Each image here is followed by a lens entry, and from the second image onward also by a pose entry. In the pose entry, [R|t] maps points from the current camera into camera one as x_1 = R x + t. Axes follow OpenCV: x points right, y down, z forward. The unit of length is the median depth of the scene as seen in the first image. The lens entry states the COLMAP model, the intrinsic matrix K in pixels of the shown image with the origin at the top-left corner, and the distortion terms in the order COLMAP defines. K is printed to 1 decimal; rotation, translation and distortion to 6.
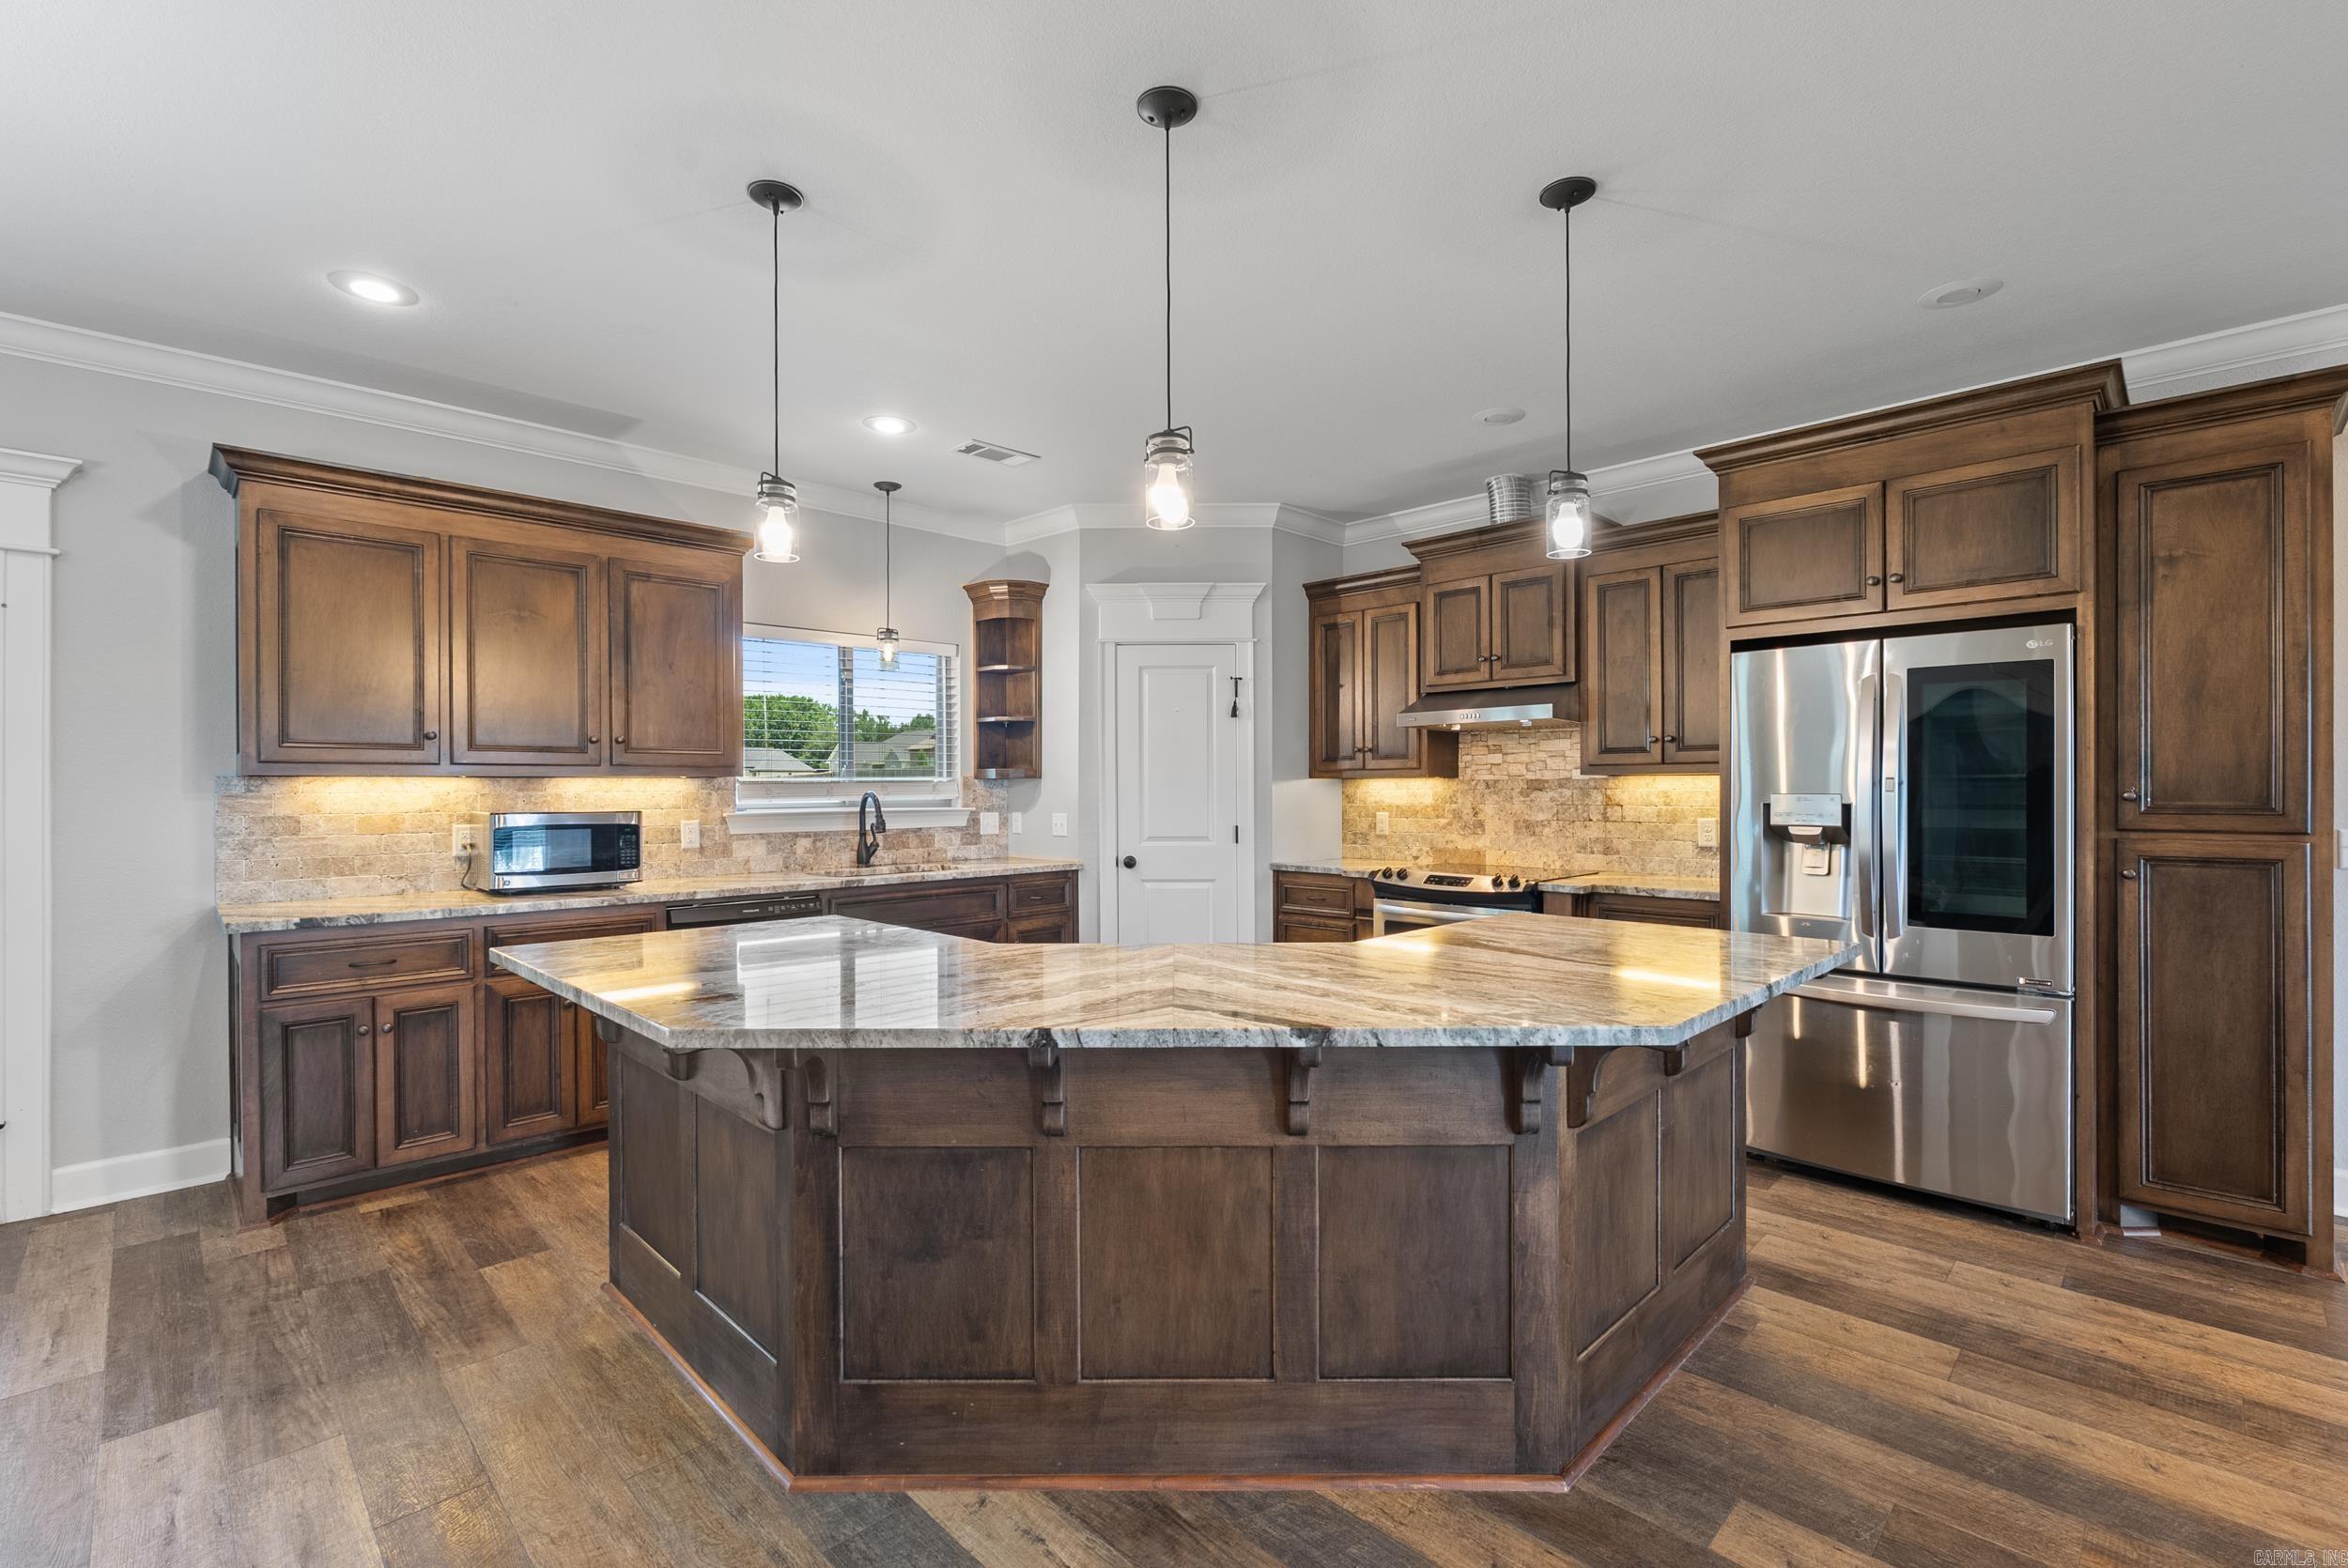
lens RADIAL K [[1036.6, 0, 1175.9], [0, 1036.6, 788.9], [0, 0, 1]] dist [-0.005284, 0.000127]
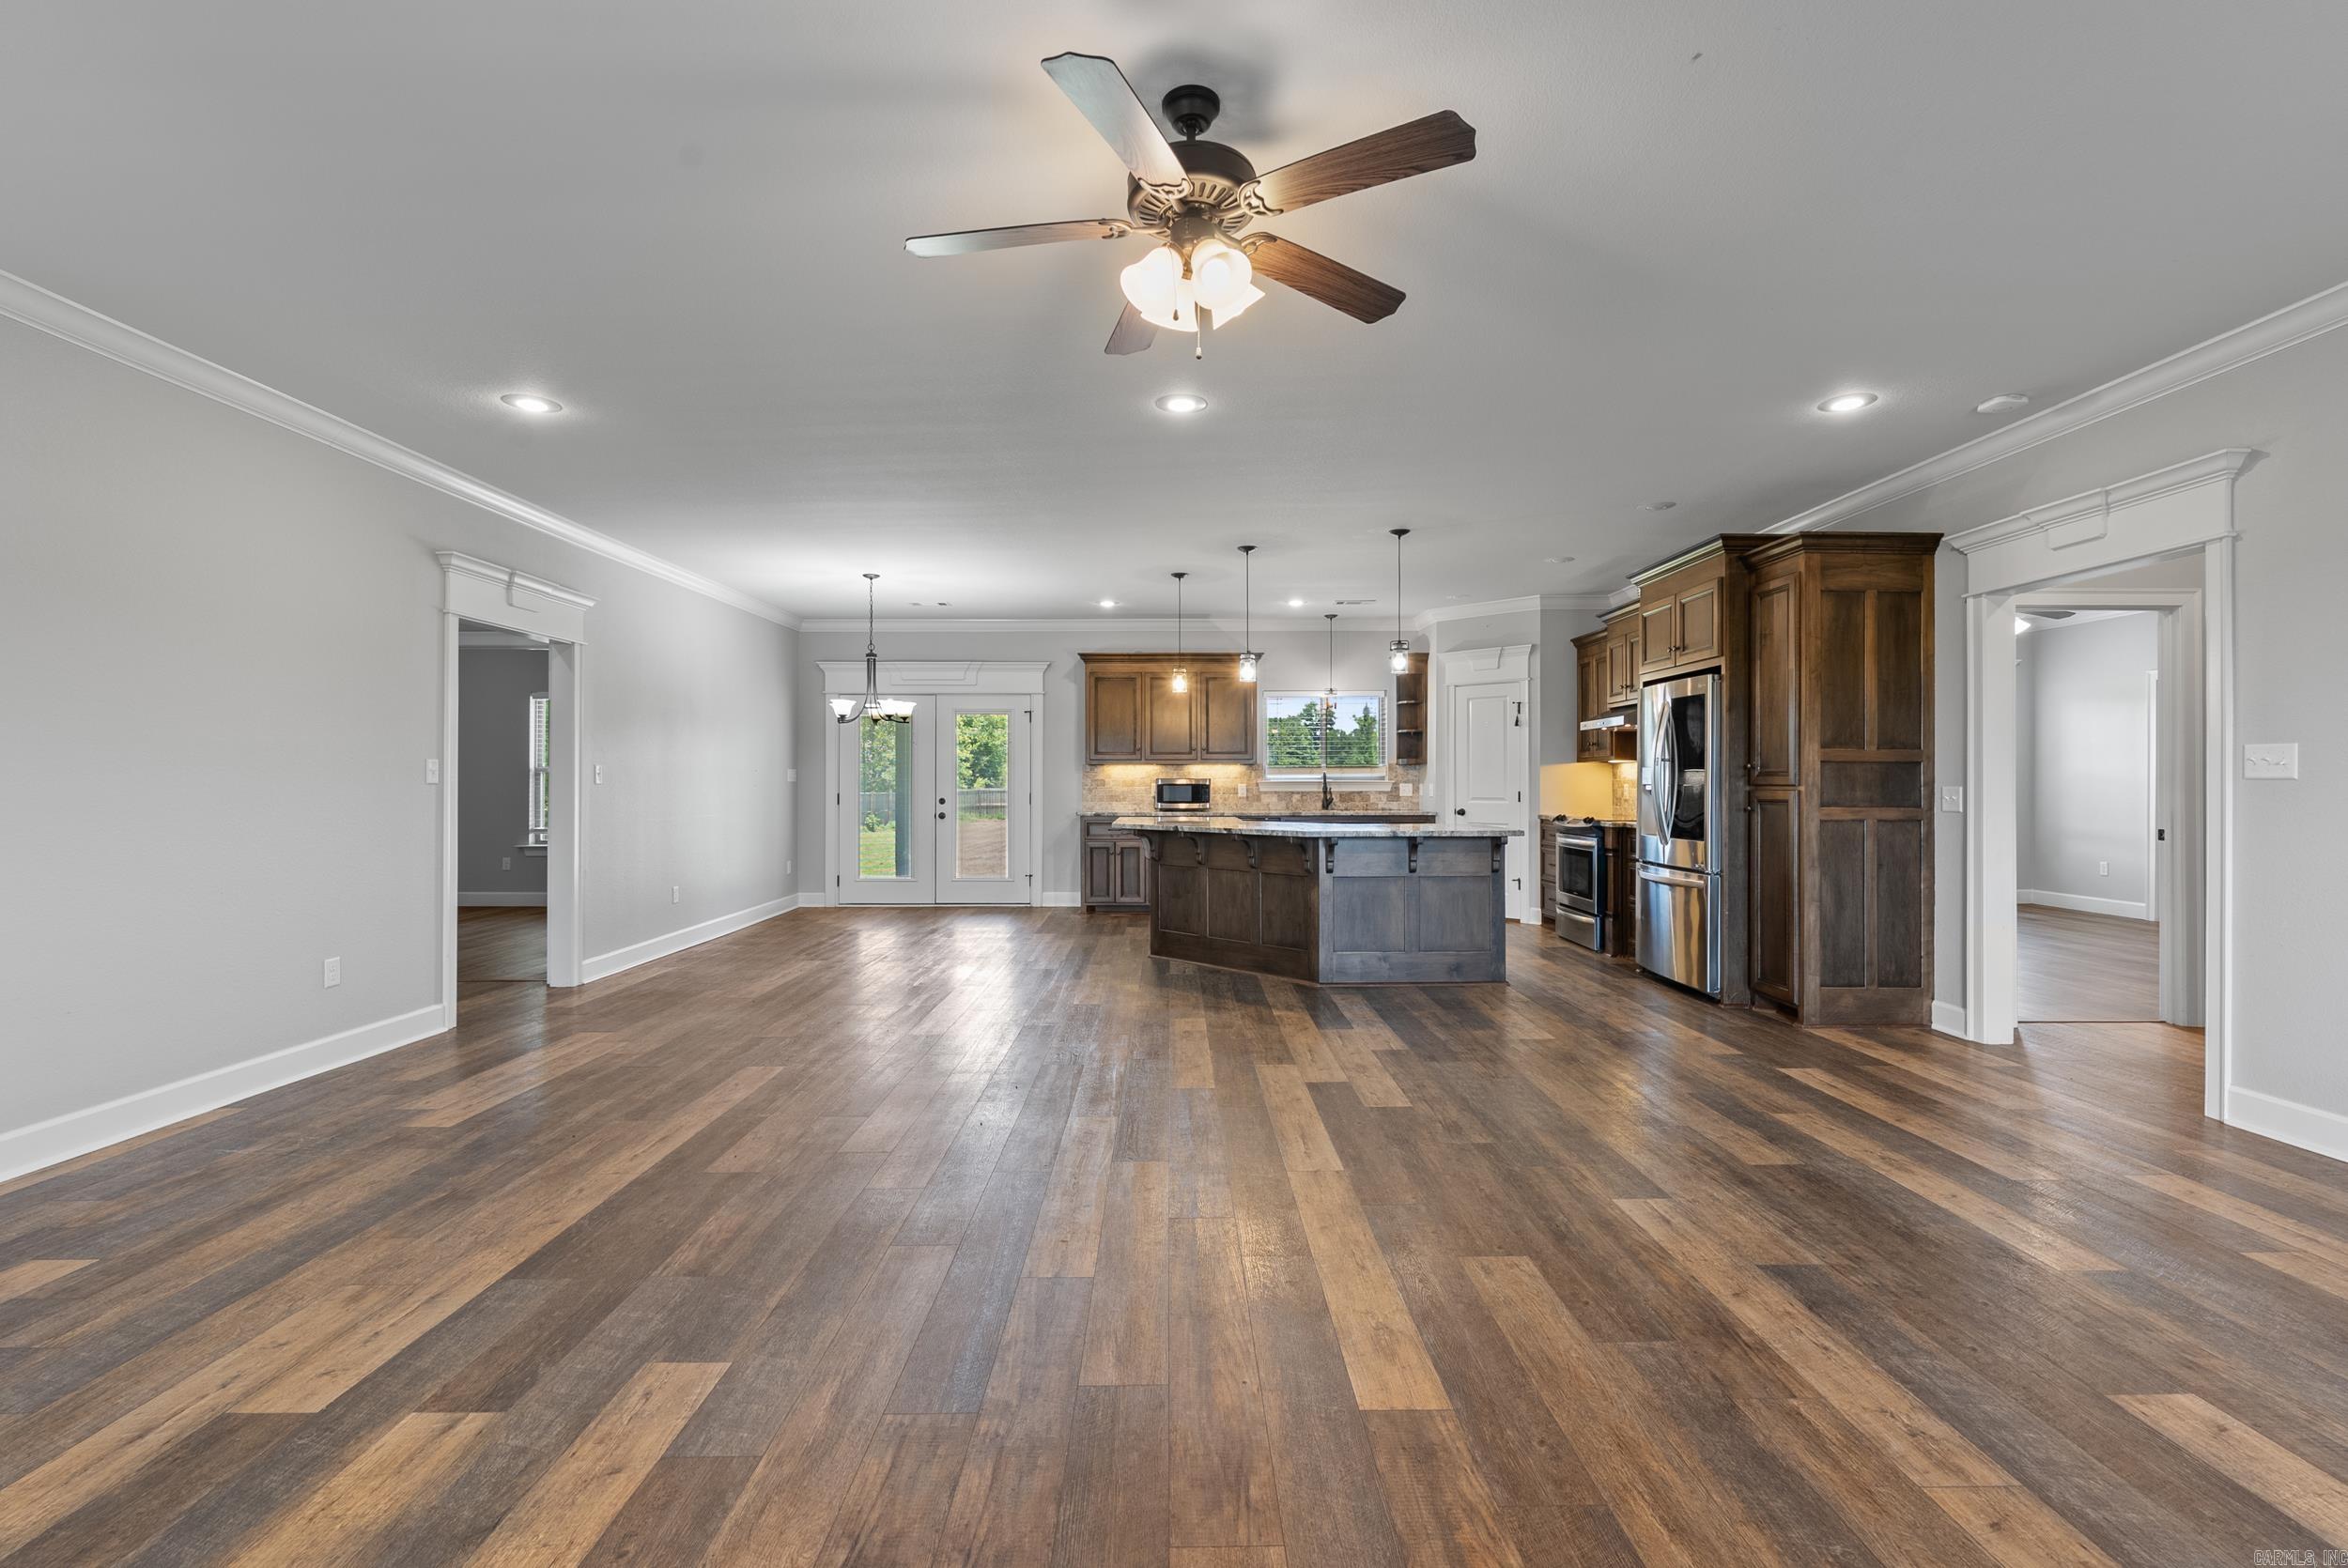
lens RADIAL K [[1034.4, 0, 1179.4], [0, 1034.4, 778.3], [0, 0, 1]] dist [-0.005913, 0.000171]
pose [[0.714478, 0.000703, -0.699657, 1.284985], [-0.003014, 0.999993, -0.002072, 0.030221], [0.699651, 0.003589, 0.714475, -0.872056]]
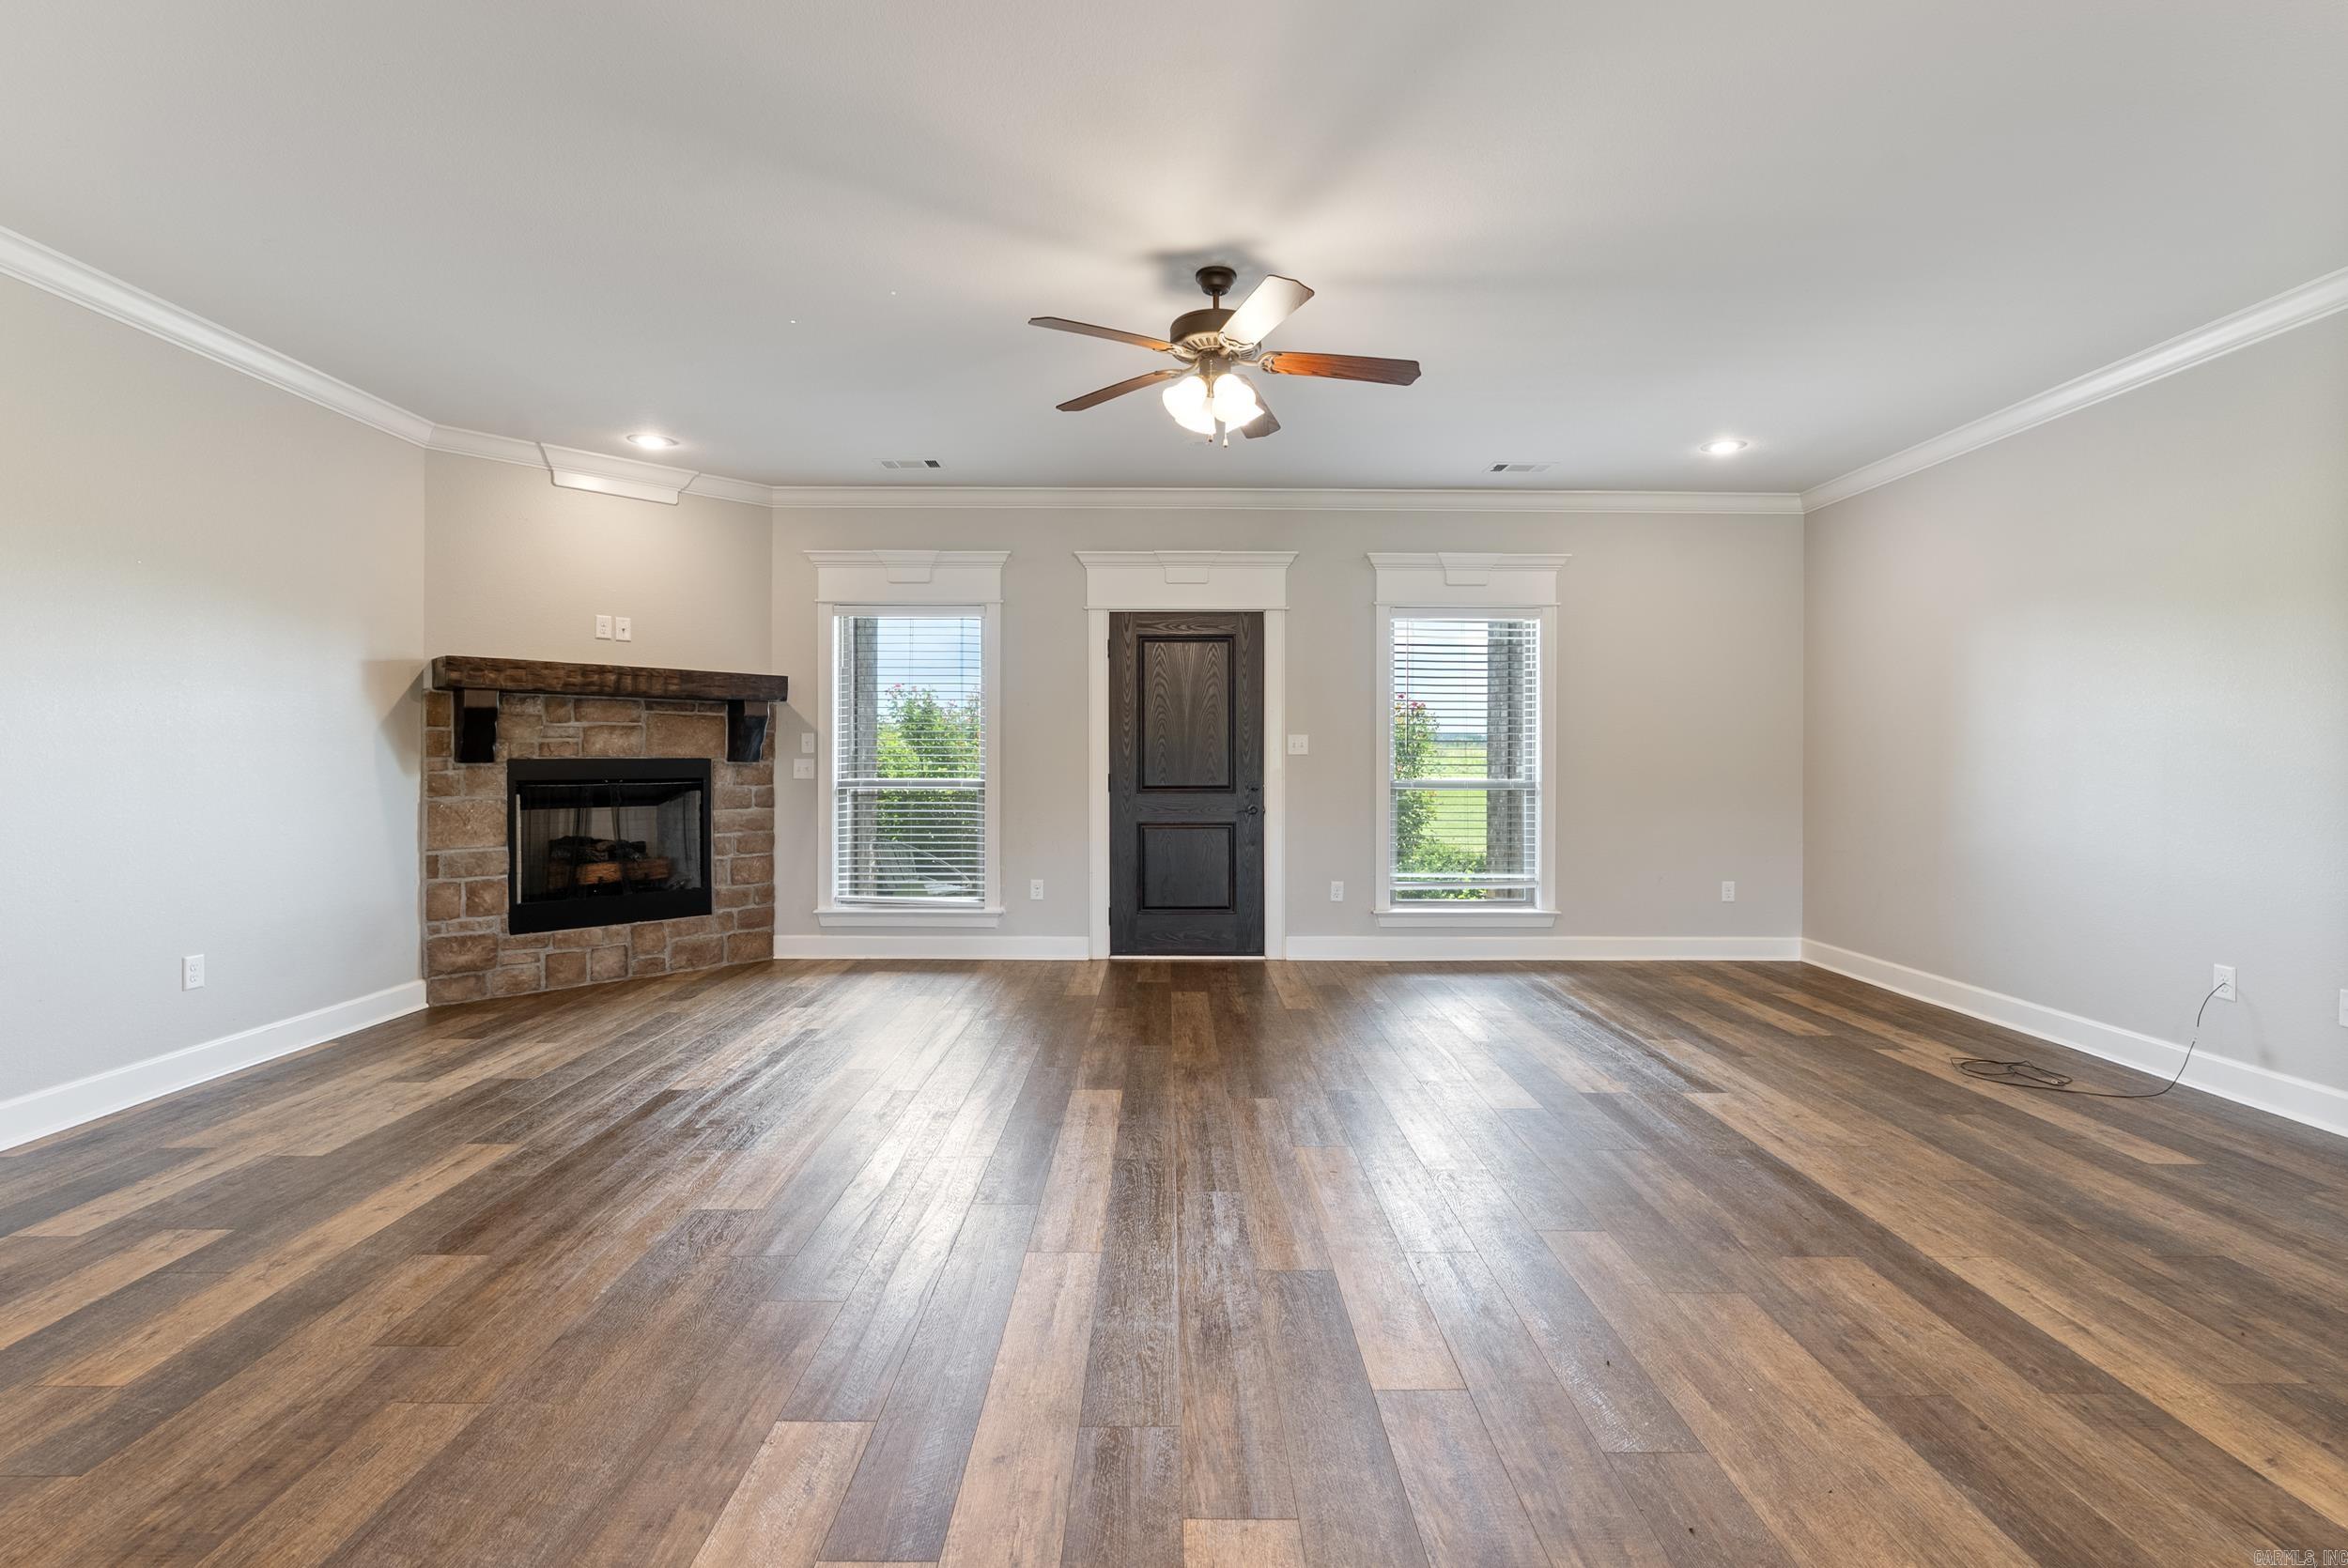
lens RADIAL K [[1041.5, 0, 1172.7], [0, 1041.5, 765.0], [0, 0, 1]] dist [-0.006562, 0.000189]
pose [[-0.711528, -0.000524, 0.702658, 0.160541], [0.001872, 0.999995, 0.002642, 0.038071], [-0.702655, 0.003196, -0.711523, 0.338677]]
